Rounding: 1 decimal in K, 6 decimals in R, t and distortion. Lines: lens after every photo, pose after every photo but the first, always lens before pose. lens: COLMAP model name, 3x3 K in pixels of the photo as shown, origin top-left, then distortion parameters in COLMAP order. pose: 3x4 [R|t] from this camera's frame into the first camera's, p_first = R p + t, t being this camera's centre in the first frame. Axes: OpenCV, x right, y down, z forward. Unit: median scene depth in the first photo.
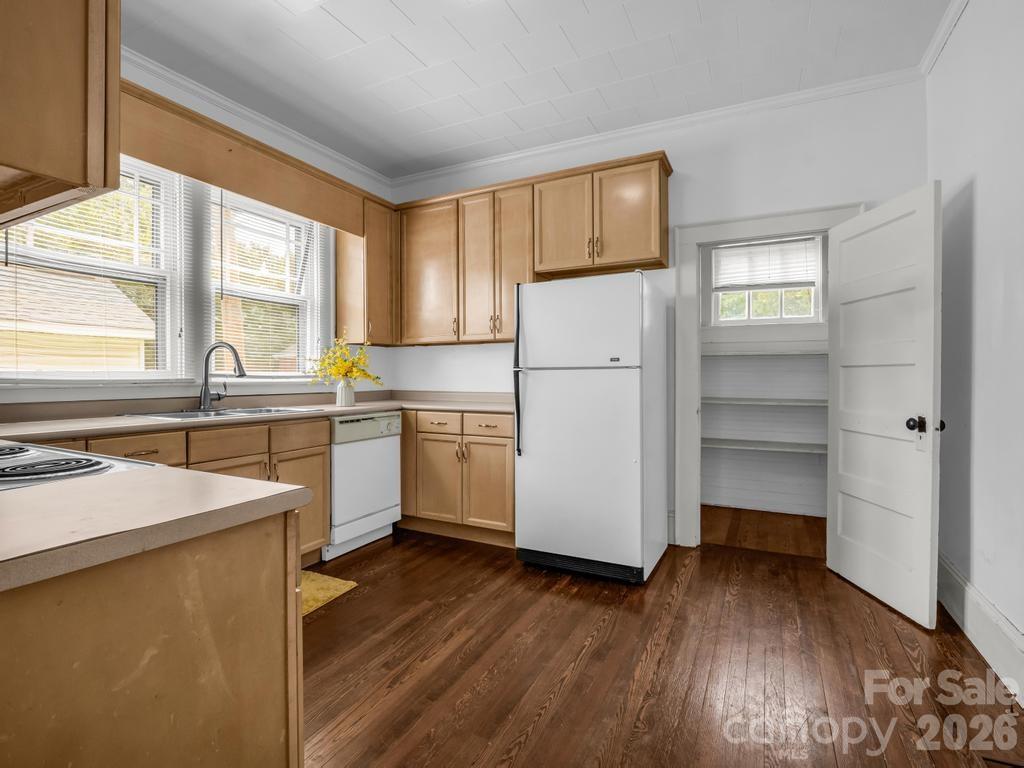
lens RADIAL K [[509.6, 0, 514.9], [0, 509.6, 378.8], [0, 0, 1]] dist [-0.012275, -0.001500]
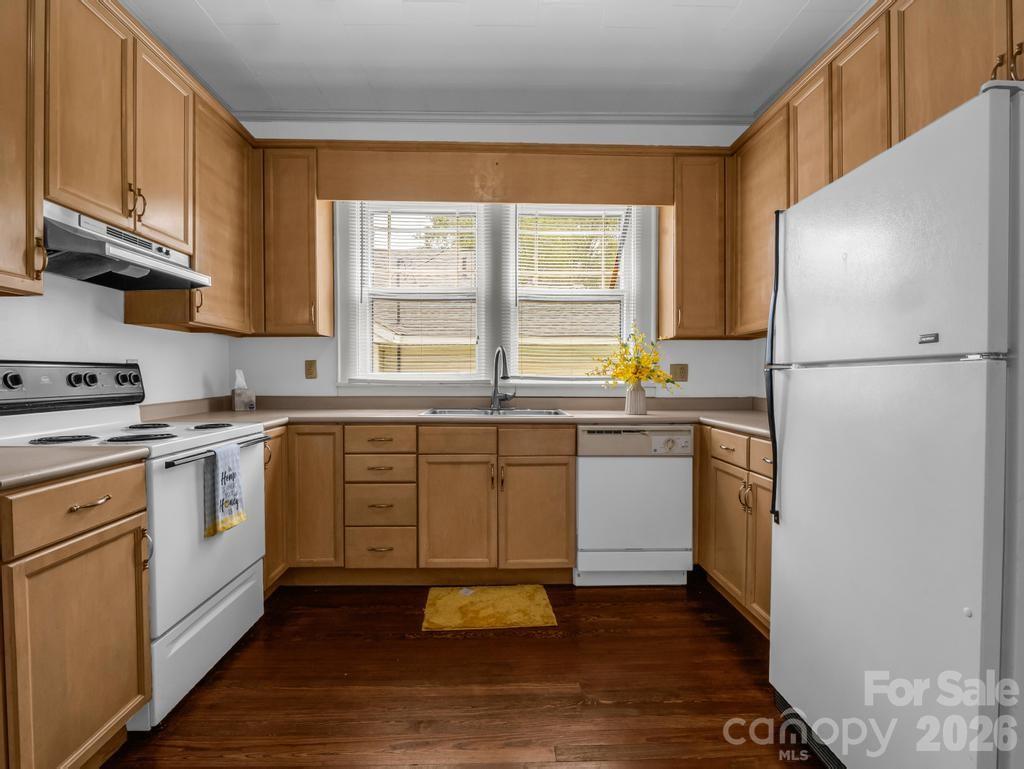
lens RADIAL K [[509.6, 0, 510.0], [0, 509.6, 382.7], [0, 0, 1]] dist [-0.012275, -0.001500]
pose [[0.463164, 0.010837, -0.886206, 0.357860], [-0.006816, 0.999939, 0.008666, -0.003984], [0.886246, 0.002026, 0.463210, 0.481166]]
